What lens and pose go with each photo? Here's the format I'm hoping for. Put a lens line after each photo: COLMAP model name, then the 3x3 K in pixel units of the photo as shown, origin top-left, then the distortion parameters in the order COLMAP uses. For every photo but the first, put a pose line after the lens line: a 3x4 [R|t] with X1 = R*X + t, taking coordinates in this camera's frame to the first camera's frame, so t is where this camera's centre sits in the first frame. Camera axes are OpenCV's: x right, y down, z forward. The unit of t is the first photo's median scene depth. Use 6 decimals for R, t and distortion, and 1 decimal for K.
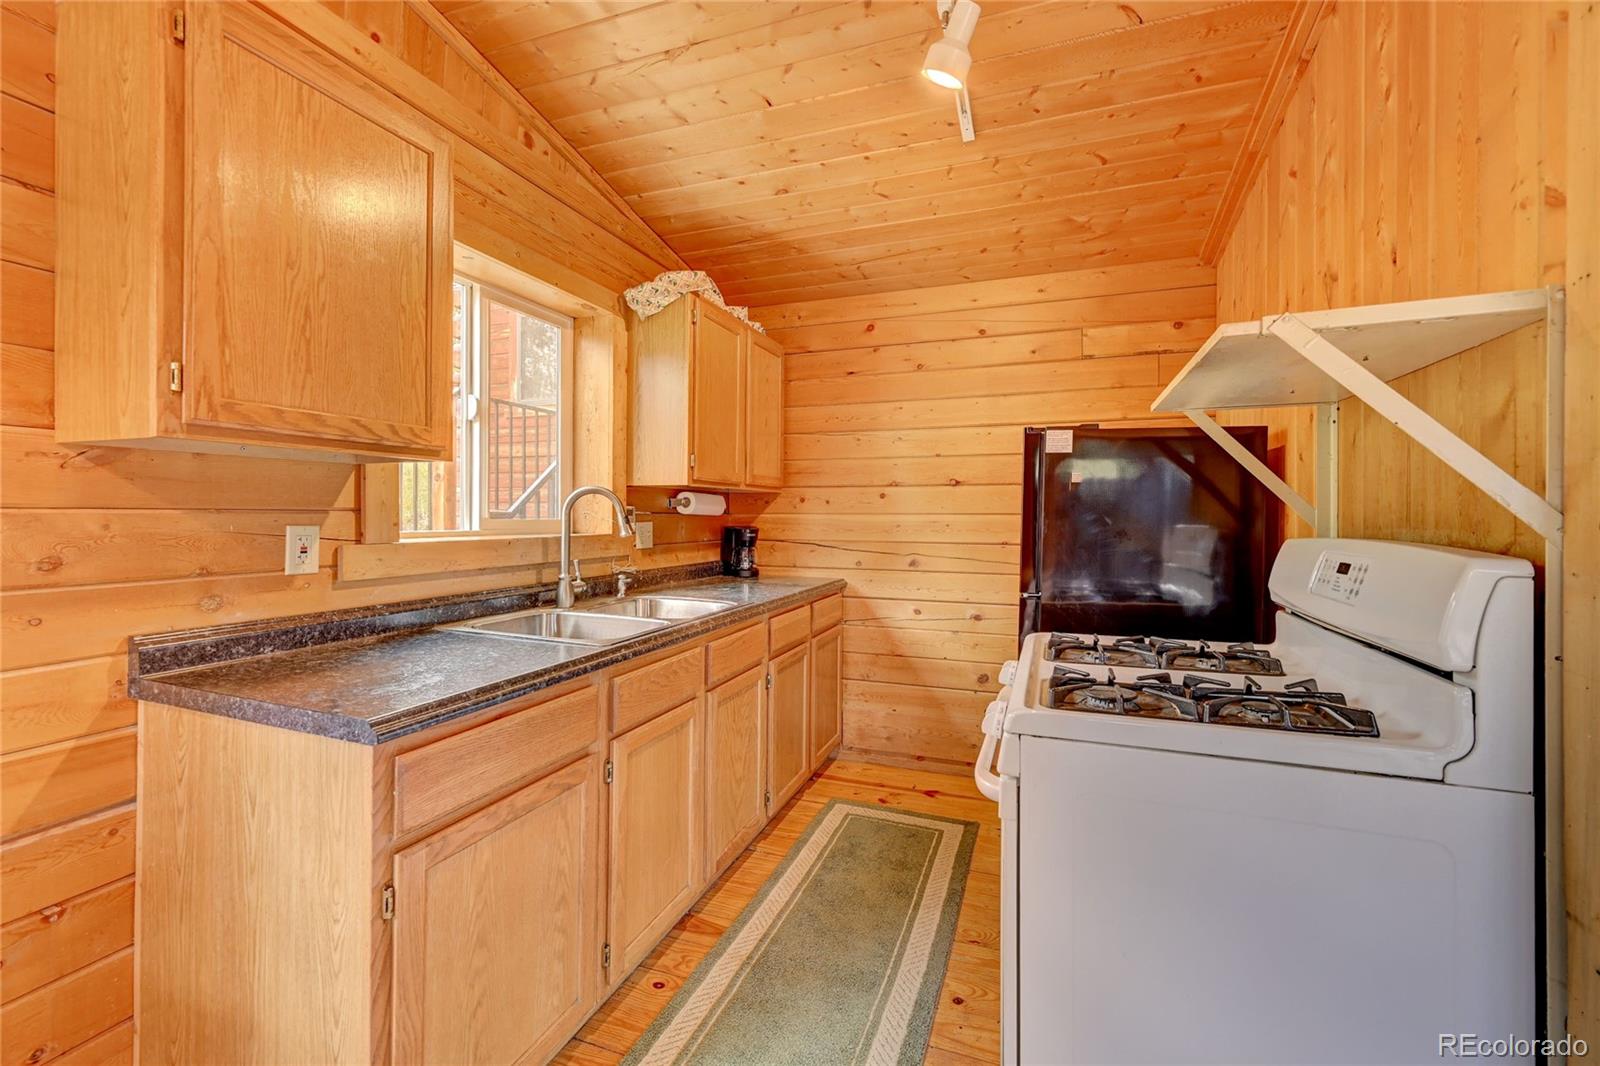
lens RADIAL K [[661.4, 0, 796.2], [0, 661.4, 511.3], [0, 0, 1]] dist [-0.001486, 0.000078]
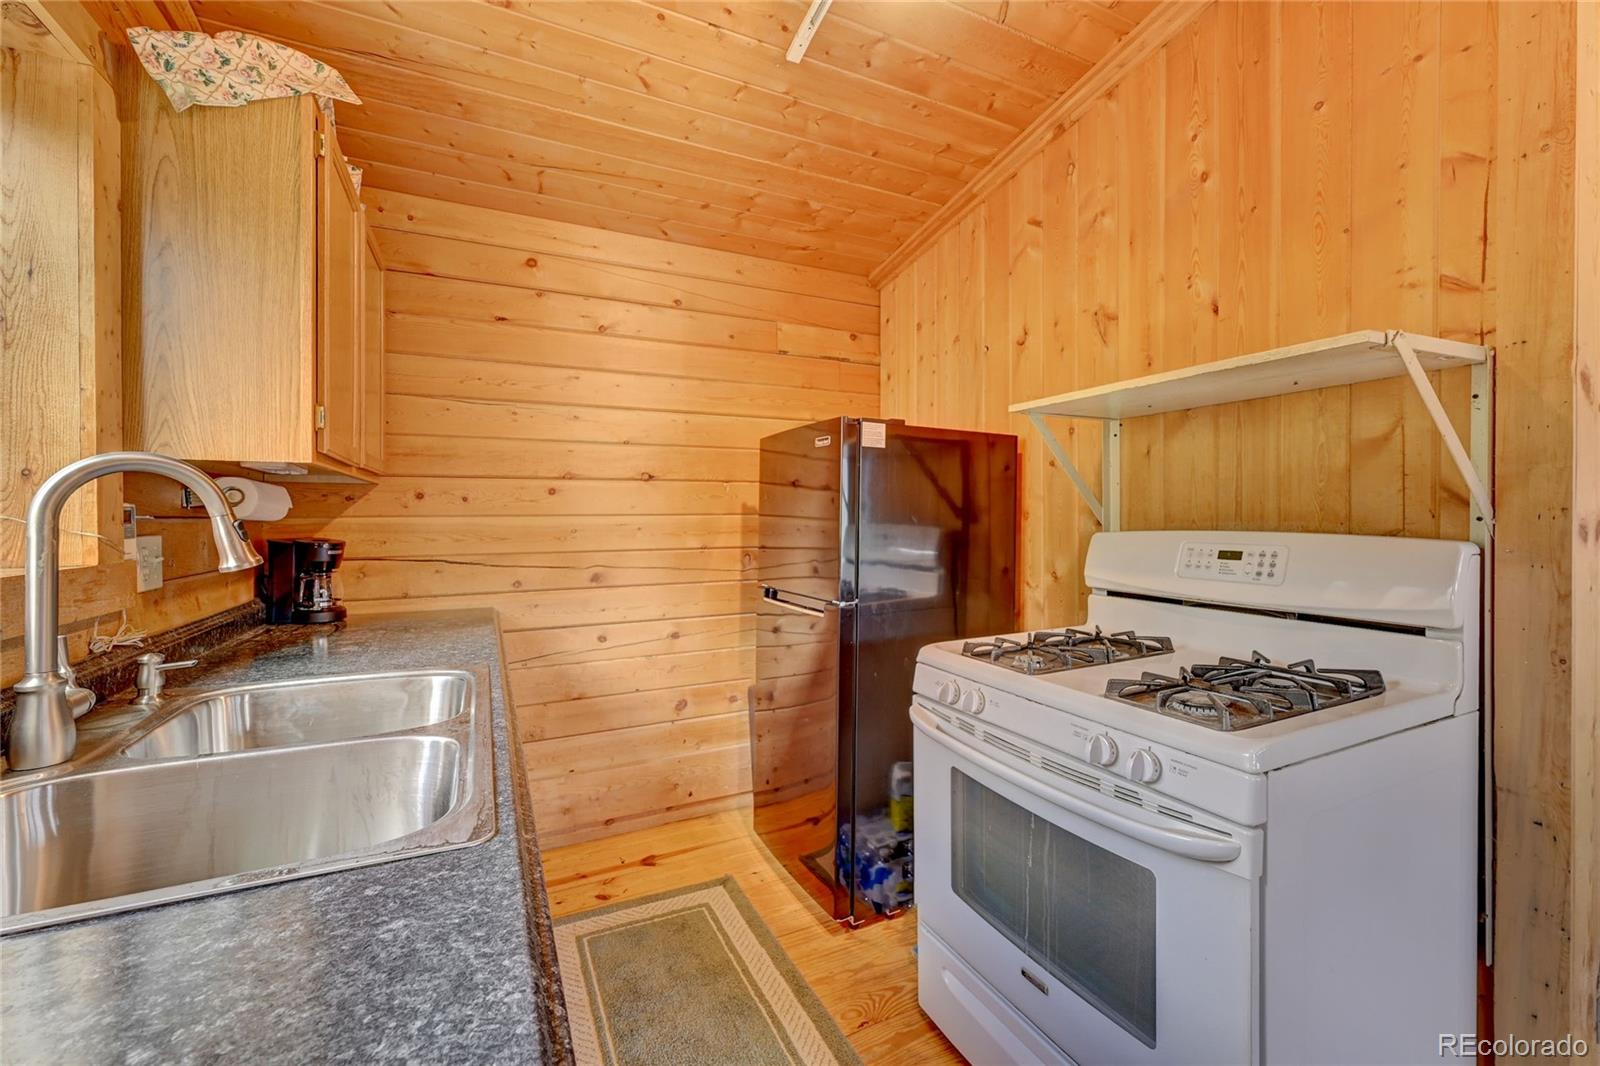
lens RADIAL K [[656.0, 0, 804.1], [0, 656.0, 518.1], [0, 0, 1]] dist [-0.000131, -0.000417]
pose [[0.681563, -0.011676, 0.731667, -0.267553], [0.005353, 0.999925, 0.010970, 0.000364], [-0.731740, -0.003561, 0.681574, 0.343854]]
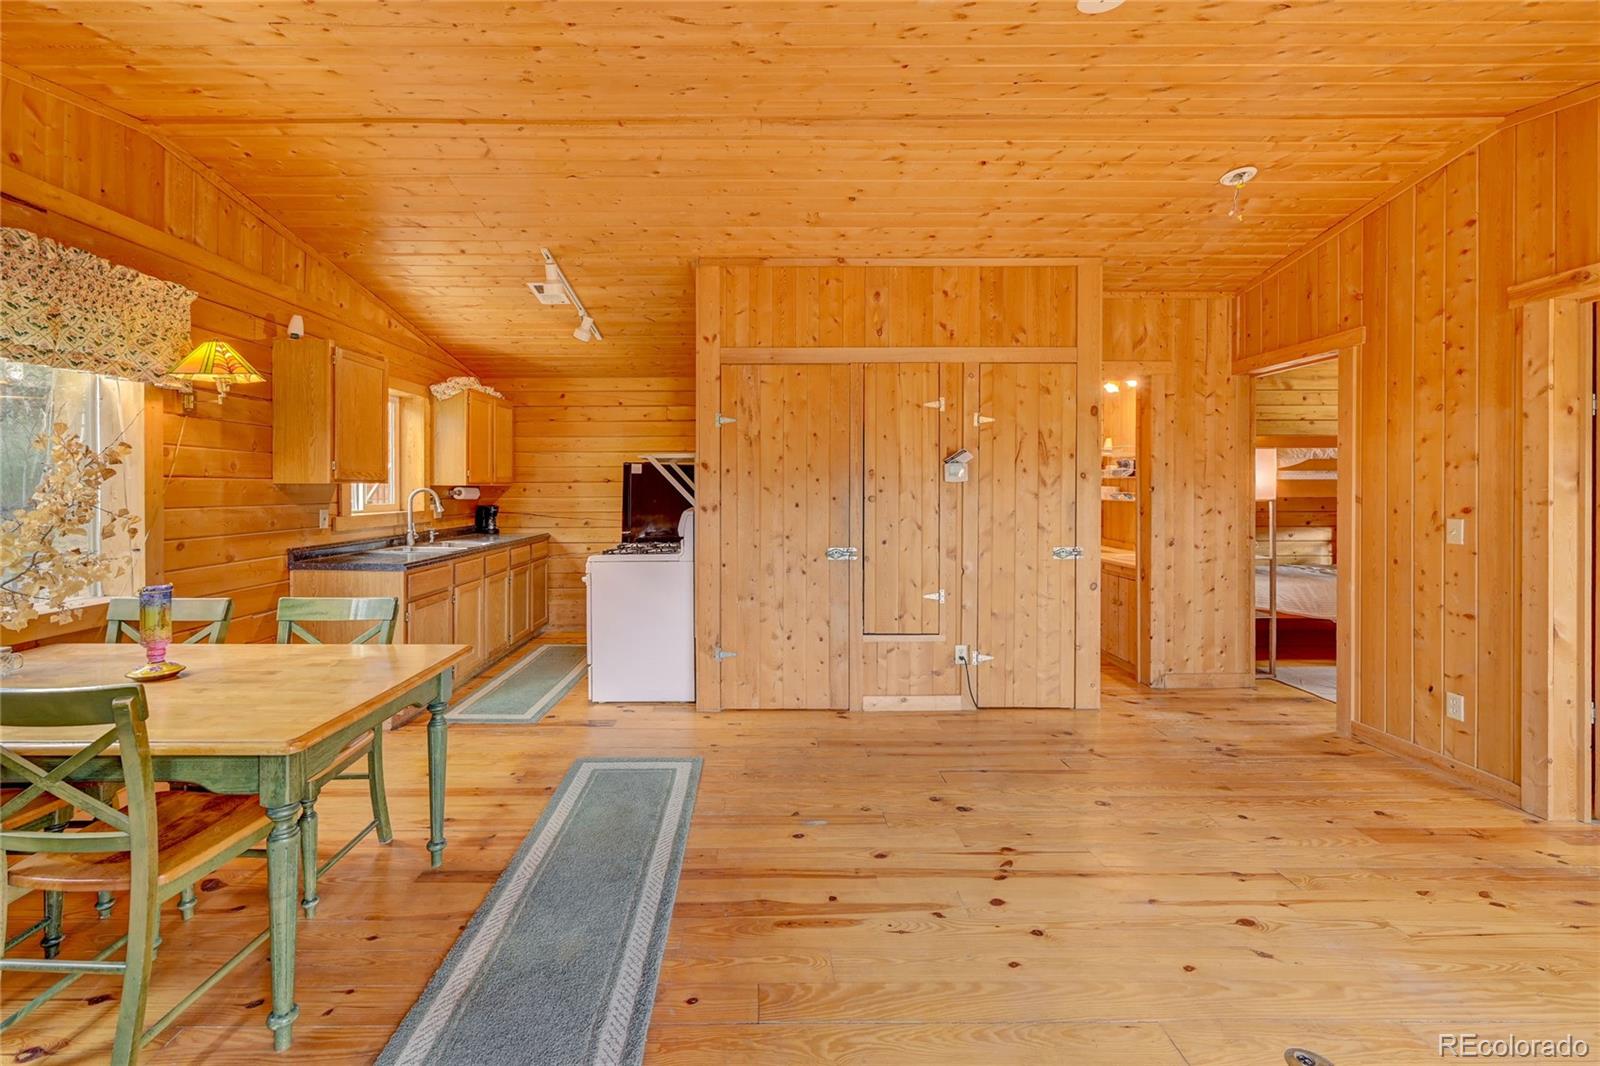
lens RADIAL K [[671.0, 0, 722.7], [0, 671.0, 485.1], [0, 0, 1]] dist [0.000000, -0.000142]
pose [[0.953382, -0.007541, 0.301673, -0.034854], [0.006812, 0.999971, 0.003468, -0.040572], [-0.301690, -0.001251, 0.953405, -1.115084]]
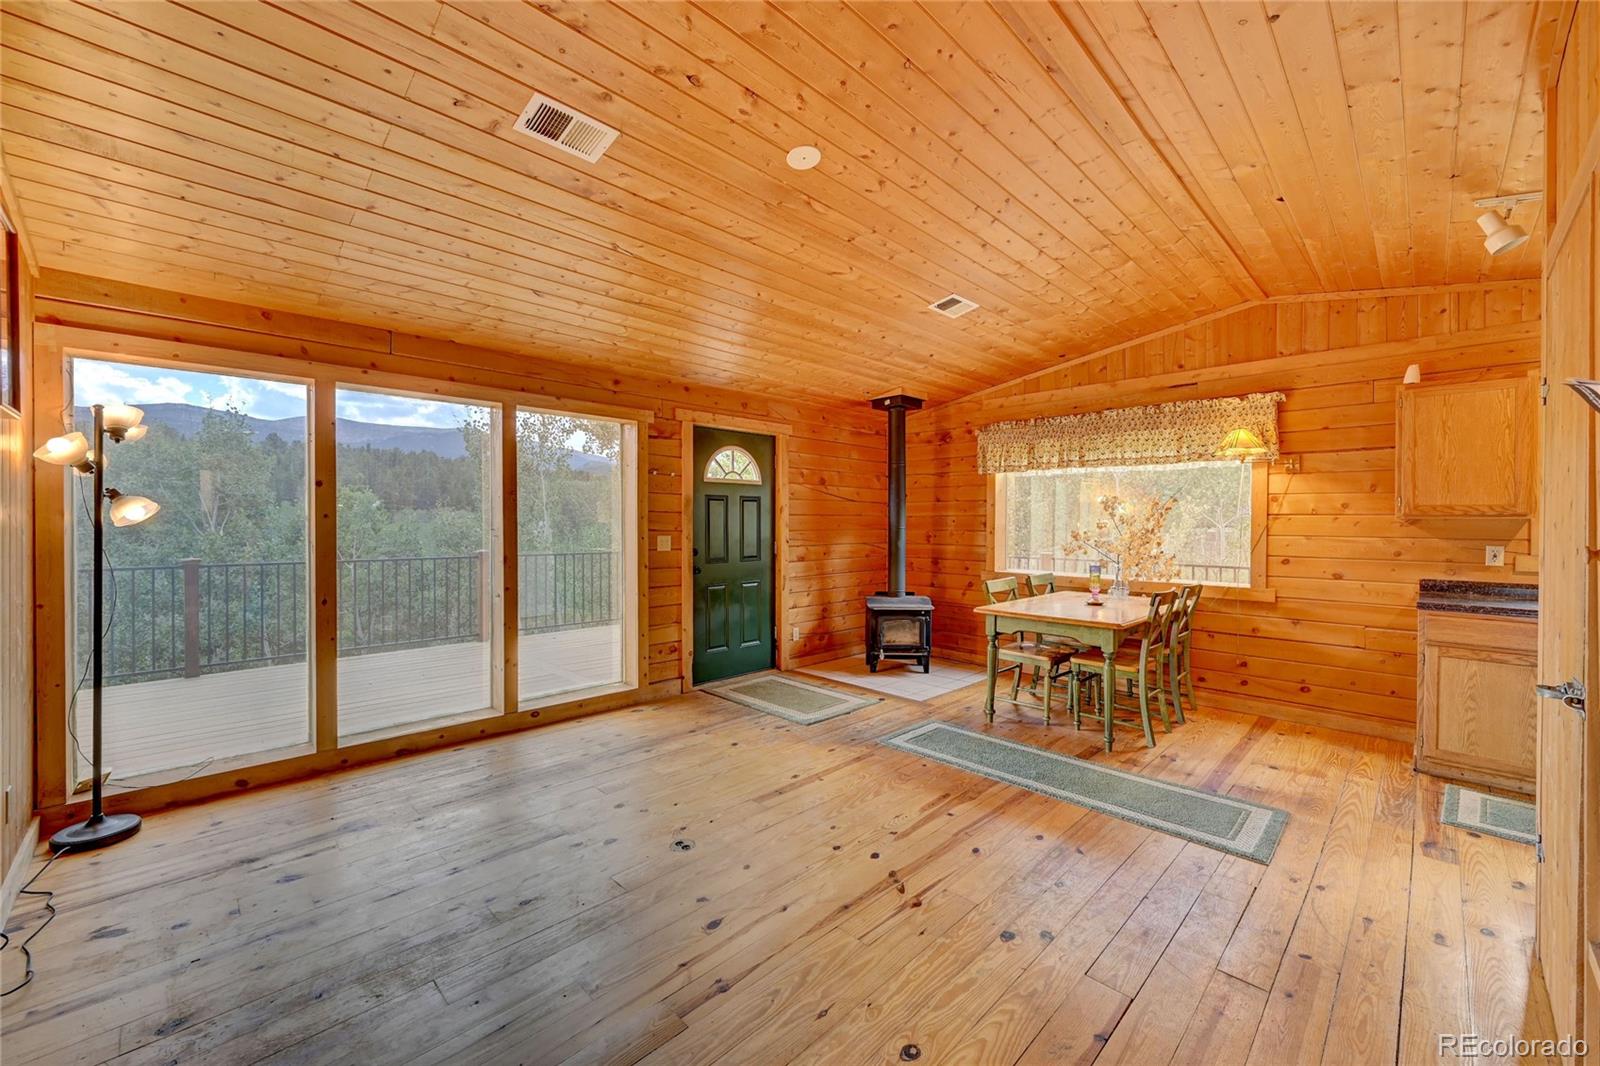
lens RADIAL K [[623.0, 0, 841.6], [0, 623.0, 526.7], [0, 0, 1]] dist [0.000252, -0.000009]
pose [[-0.383504, -0.001125, -0.923539, 1.314723], [-0.001478, 0.999999, -0.000605, -0.024997], [0.923538, 0.001133, -0.383505, -0.192718]]
